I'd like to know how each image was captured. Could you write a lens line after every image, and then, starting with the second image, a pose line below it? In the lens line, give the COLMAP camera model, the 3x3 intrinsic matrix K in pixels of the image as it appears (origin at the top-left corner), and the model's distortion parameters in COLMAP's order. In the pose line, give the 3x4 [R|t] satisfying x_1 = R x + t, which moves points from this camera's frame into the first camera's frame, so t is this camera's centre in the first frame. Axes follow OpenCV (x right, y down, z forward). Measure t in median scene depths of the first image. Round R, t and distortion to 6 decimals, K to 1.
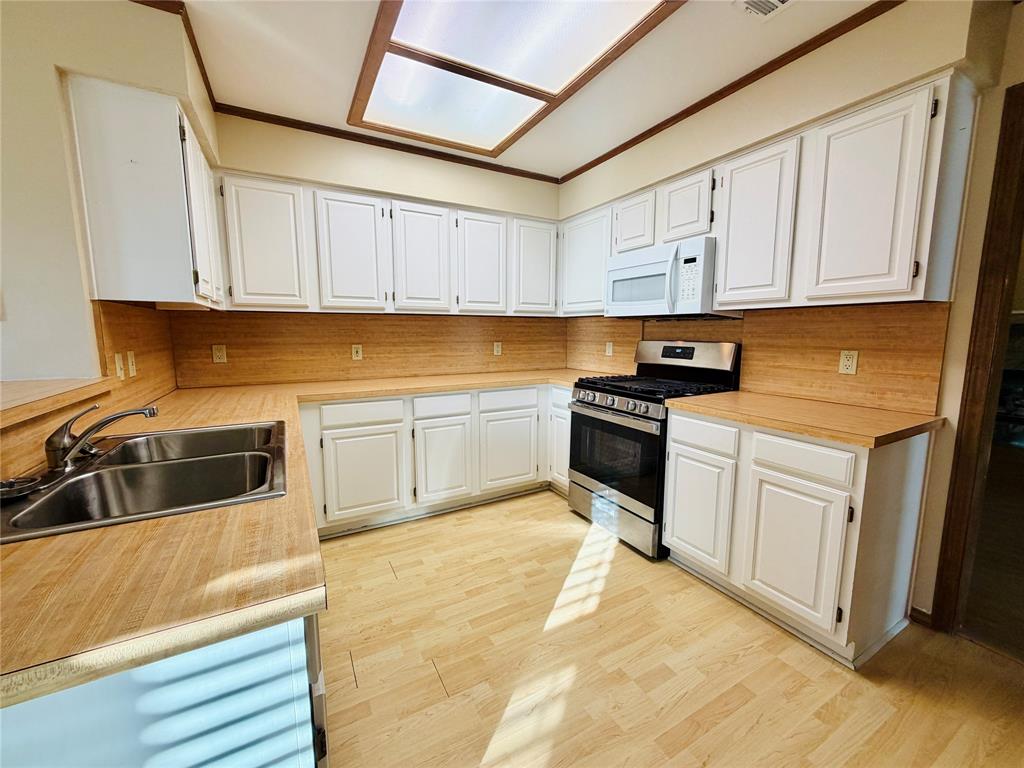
lens RADIAL K [[408.0, 0, 511.5], [0, 408.0, 383.8], [0, 0, 1]] dist [0.000640, 0.000095]
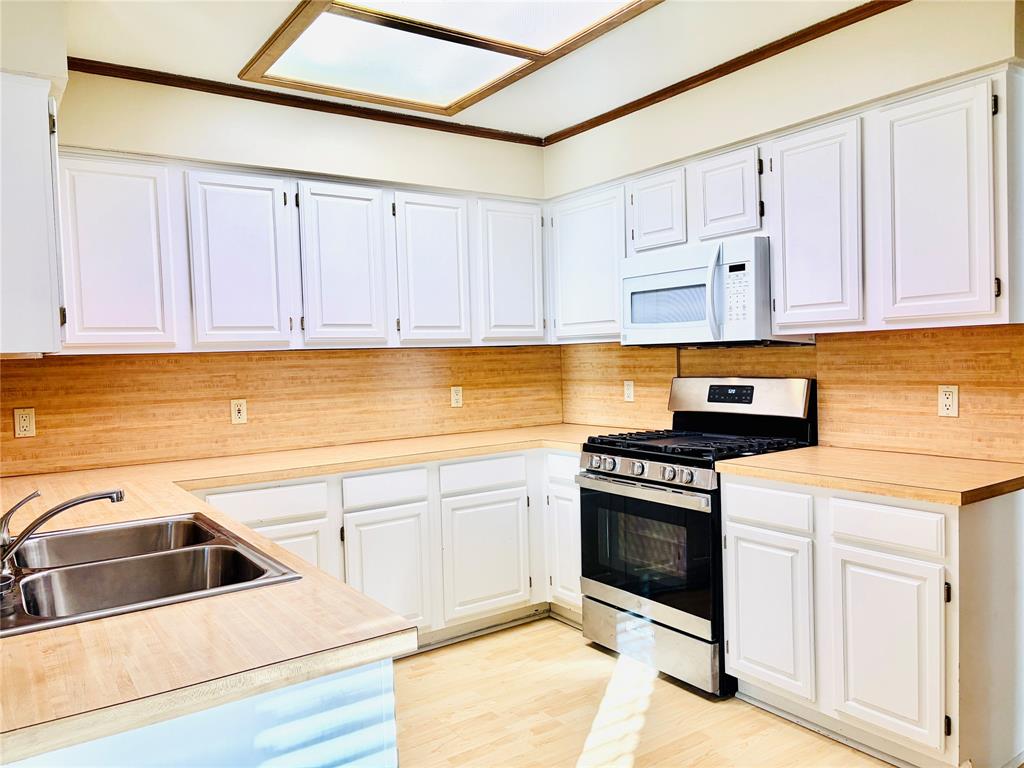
lens RADIAL K [[771.3, 0, 513.1], [0, 771.3, 392.4], [0, 0, 1]] dist [0.049502, -0.052439]
pose [[0.994638, -0.035986, 0.096958, -0.098140], [0.043730, 0.995918, -0.078965, 0.009006], [-0.093721, 0.082782, 0.992151, -0.308738]]
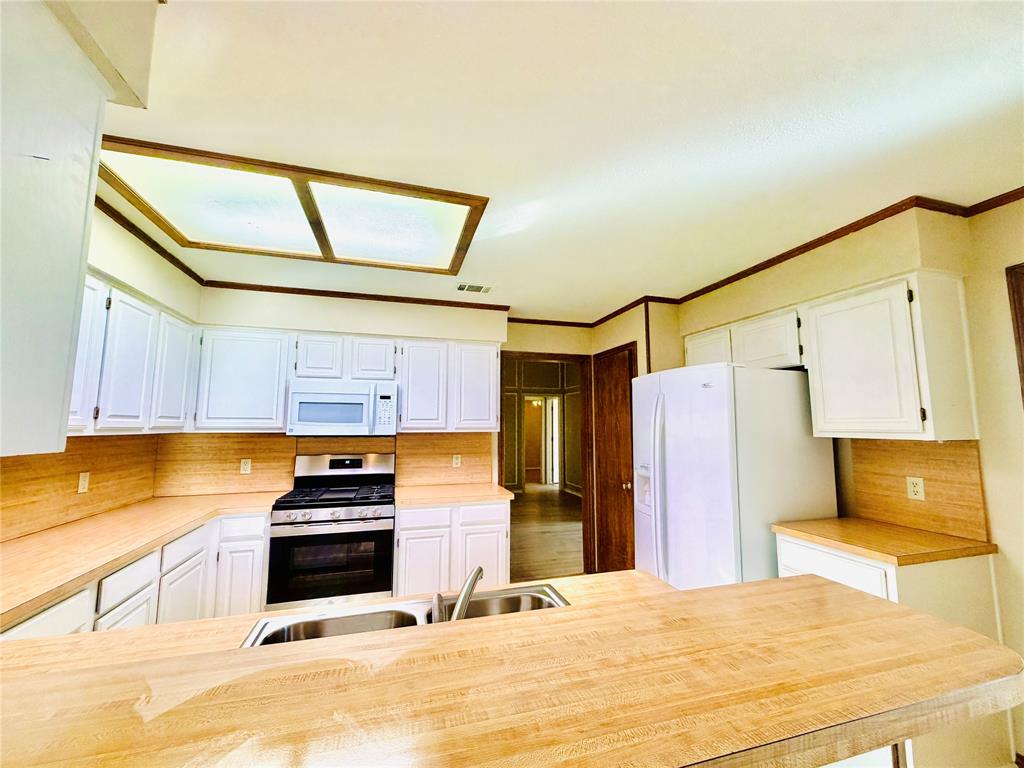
lens RADIAL K [[408.0, 0, 512.3], [0, 408.0, 381.5], [0, 0, 1]] dist [0.000640, 0.000095]
pose [[0.212017, 0.103919, 0.971725, -0.854158], [0.125761, 0.983161, -0.132582, -0.114147], [-0.969140, 0.150315, 0.195378, 0.291174]]
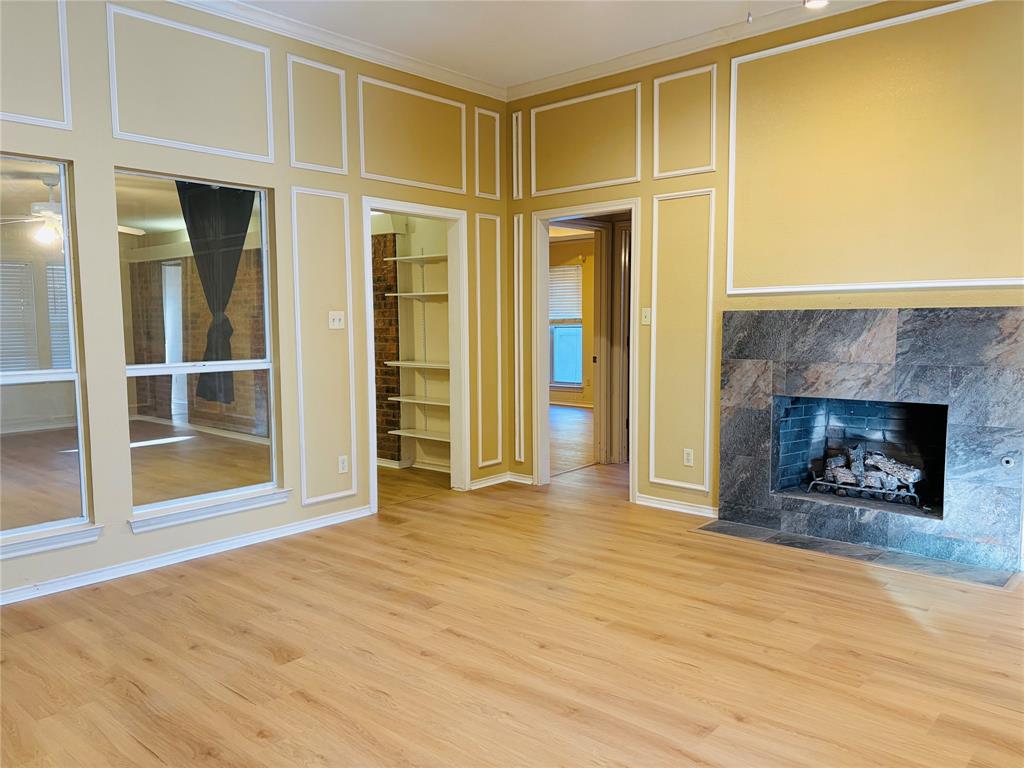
lens RADIAL K [[771.3, 0, 507.8], [0, 771.3, 389.0], [0, 0, 1]] dist [0.049502, -0.052439]
pose [[0.941051, -0.035567, 0.336389, 0.979878], [0.050673, 0.998058, -0.036232, -0.067952], [-0.334447, 0.051142, 0.941026, 0.449764]]
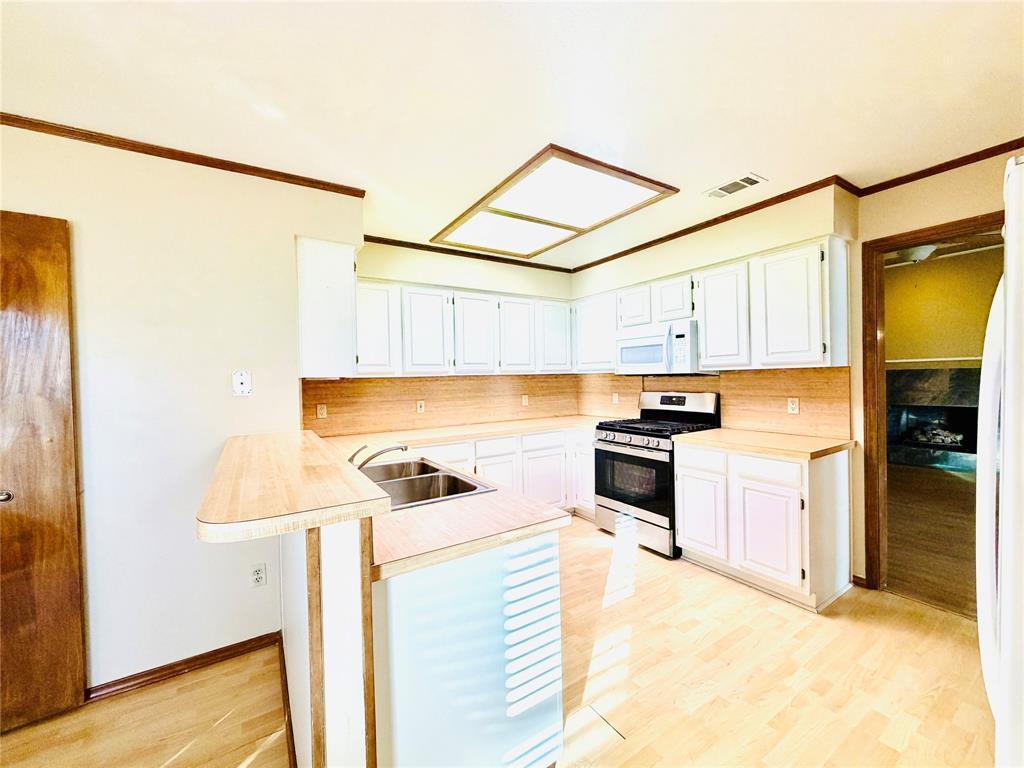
lens RADIAL K [[408.0, 0, 511.9], [0, 408.0, 384.0], [0, 0, 1]] dist [0.000640, 0.000095]
pose [[0.997759, -0.023628, 0.062599, -0.237014], [0.030601, 0.993137, -0.112883, 0.003823], [-0.059502, 0.114546, 0.991634, -0.349014]]
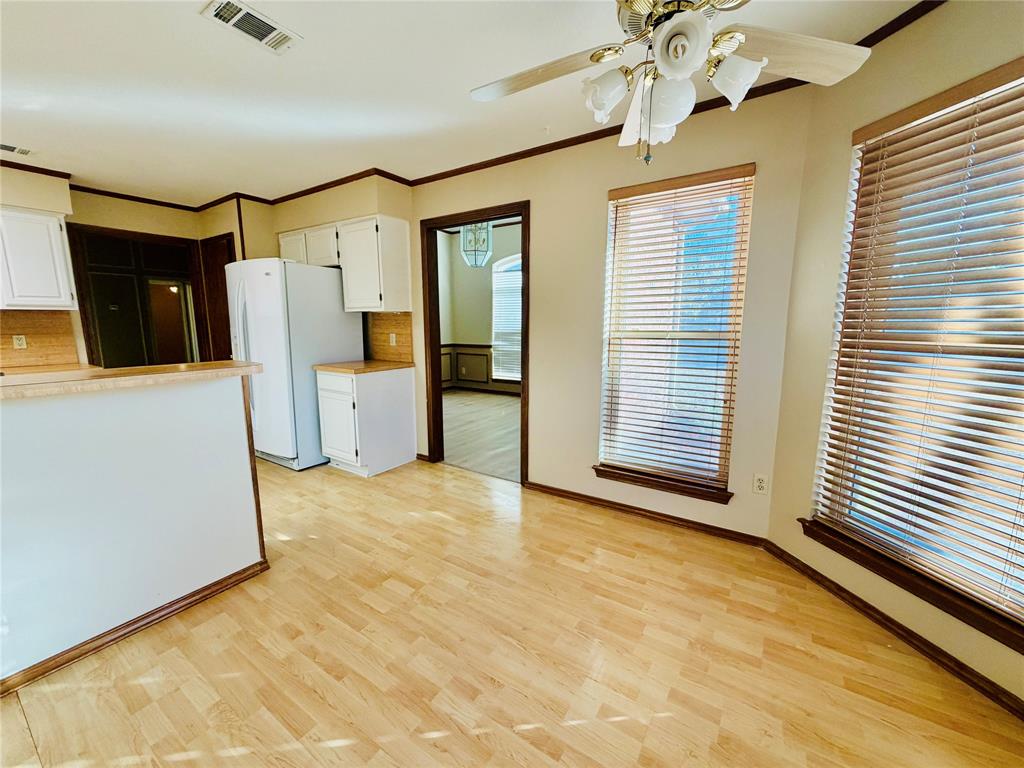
lens RADIAL K [[408.0, 0, 510.8], [0, 408.0, 385.0], [0, 0, 1]] dist [0.000640, 0.000095]
pose [[-0.468304, -0.137648, 0.872780, -1.481552], [0.114512, 0.970005, 0.214425, -0.006655], [-0.876116, 0.200360, -0.438494, -0.027631]]
